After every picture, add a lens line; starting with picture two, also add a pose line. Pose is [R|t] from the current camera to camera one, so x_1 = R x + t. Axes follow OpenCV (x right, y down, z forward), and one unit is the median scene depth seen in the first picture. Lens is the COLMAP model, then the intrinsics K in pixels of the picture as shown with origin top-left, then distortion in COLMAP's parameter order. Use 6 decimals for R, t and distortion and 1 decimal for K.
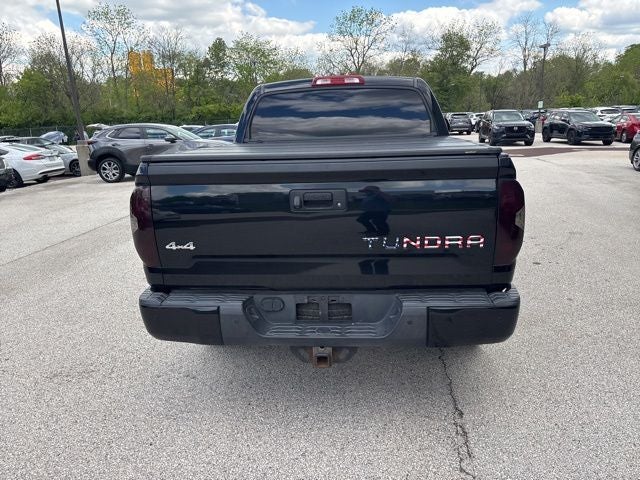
lens RADIAL K [[486.8, 0, 320.0], [0, 486.8, 240.0], [0, 0, 1]] dist [0.057165, -0.053947]
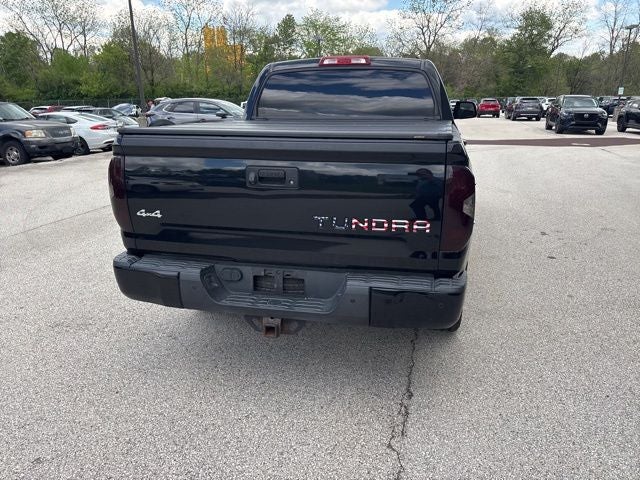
lens RADIAL K [[486.8, 0, 320.0], [0, 486.8, 240.0], [0, 0, 1]] dist [0.057165, -0.053947]
pose [[0.990500, 0.066909, -0.120139, 0.183233], [-0.062109, 0.997131, 0.043266, -0.000002], [0.122689, -0.035393, 0.991814, -0.018740]]
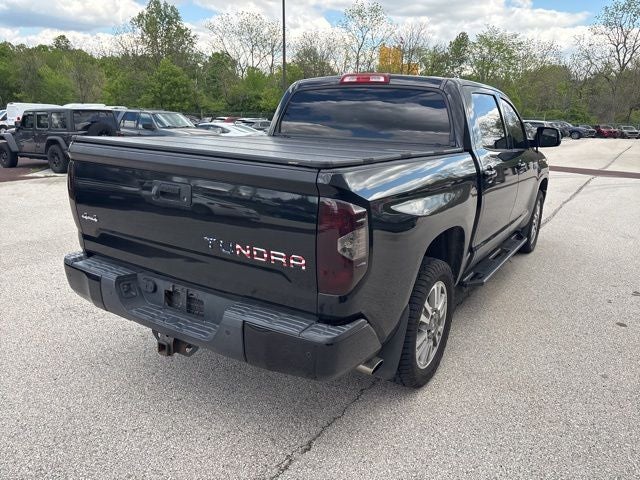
lens RADIAL K [[486.8, 0, 320.0], [0, 486.8, 240.0], [0, 0, 1]] dist [0.057165, -0.053947]
pose [[0.890357, 0.174633, -0.420437, 0.569912], [-0.170678, 0.984188, 0.047350, -0.068067], [0.422058, 0.029601, 0.906085, 0.161565]]
